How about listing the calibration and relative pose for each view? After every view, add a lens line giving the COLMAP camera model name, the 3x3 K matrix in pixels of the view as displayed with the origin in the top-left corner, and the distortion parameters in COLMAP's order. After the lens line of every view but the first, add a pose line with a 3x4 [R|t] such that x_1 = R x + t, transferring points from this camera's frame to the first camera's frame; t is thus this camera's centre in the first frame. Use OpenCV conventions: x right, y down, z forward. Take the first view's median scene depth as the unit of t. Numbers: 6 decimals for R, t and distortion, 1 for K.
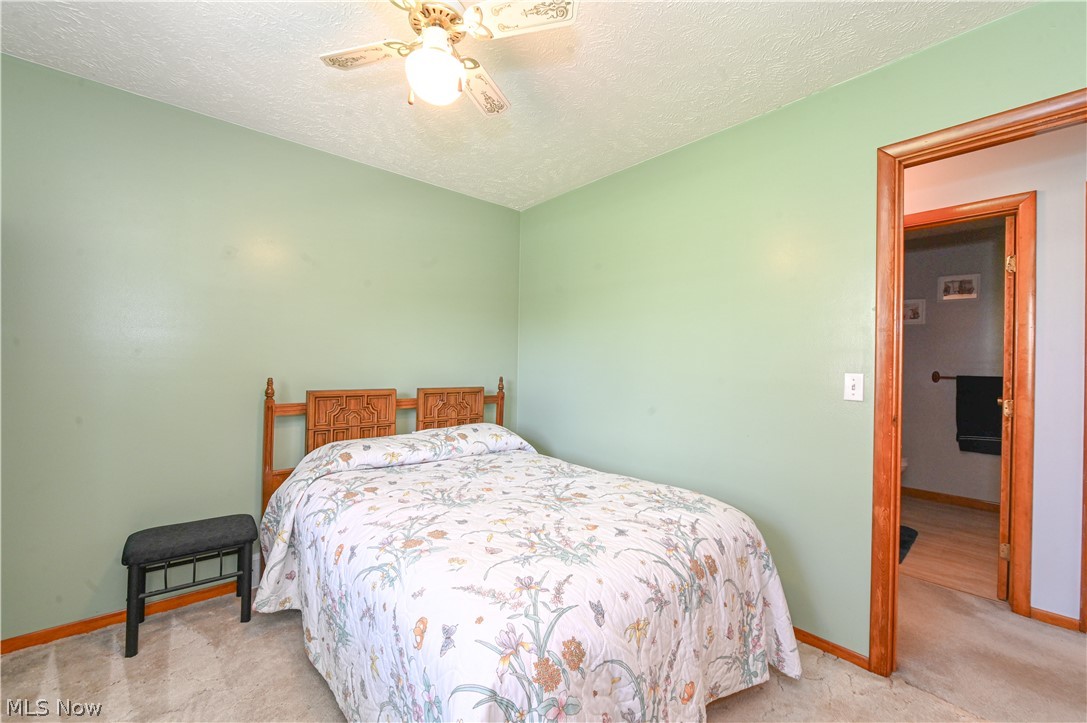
lens RADIAL K [[431.6, 0, 544.0], [0, 431.6, 361.3], [0, 0, 1]] dist [-0.009160, 0.000325]
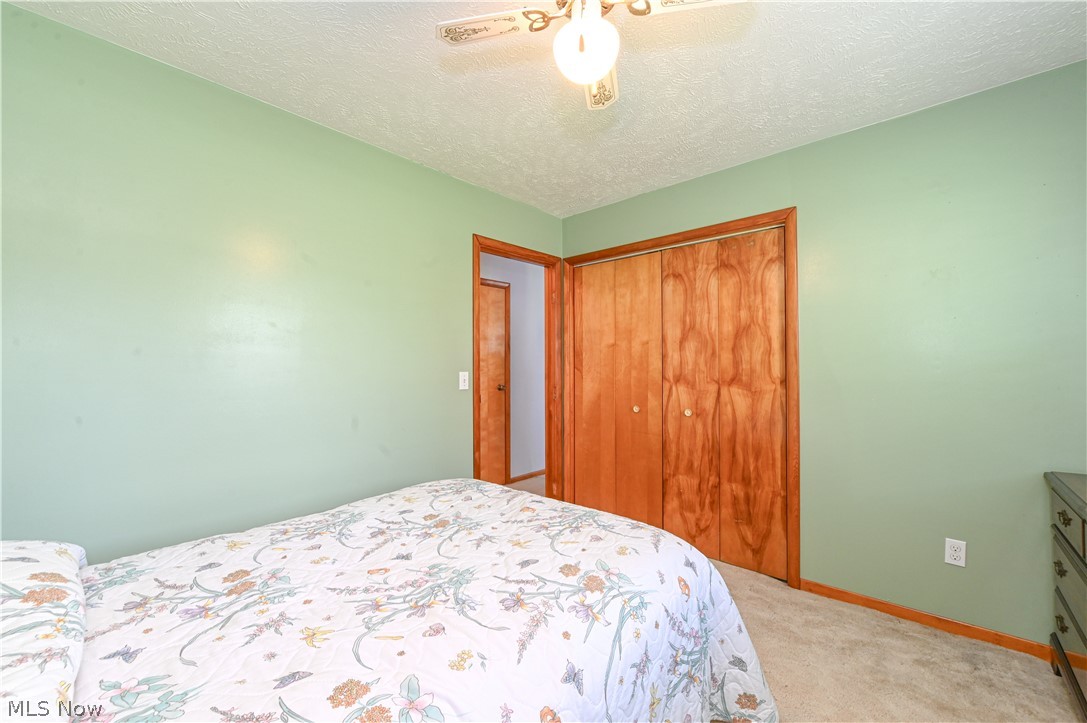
lens RADIAL K [[431.6, 0, 546.4], [0, 431.6, 361.2], [0, 0, 1]] dist [-0.009160, 0.000325]
pose [[-0.131538, 0.002676, 0.991307, -0.970895], [0.003991, 0.999990, -0.002169, -0.006833], [-0.991303, 0.003670, -0.131548, 1.035862]]
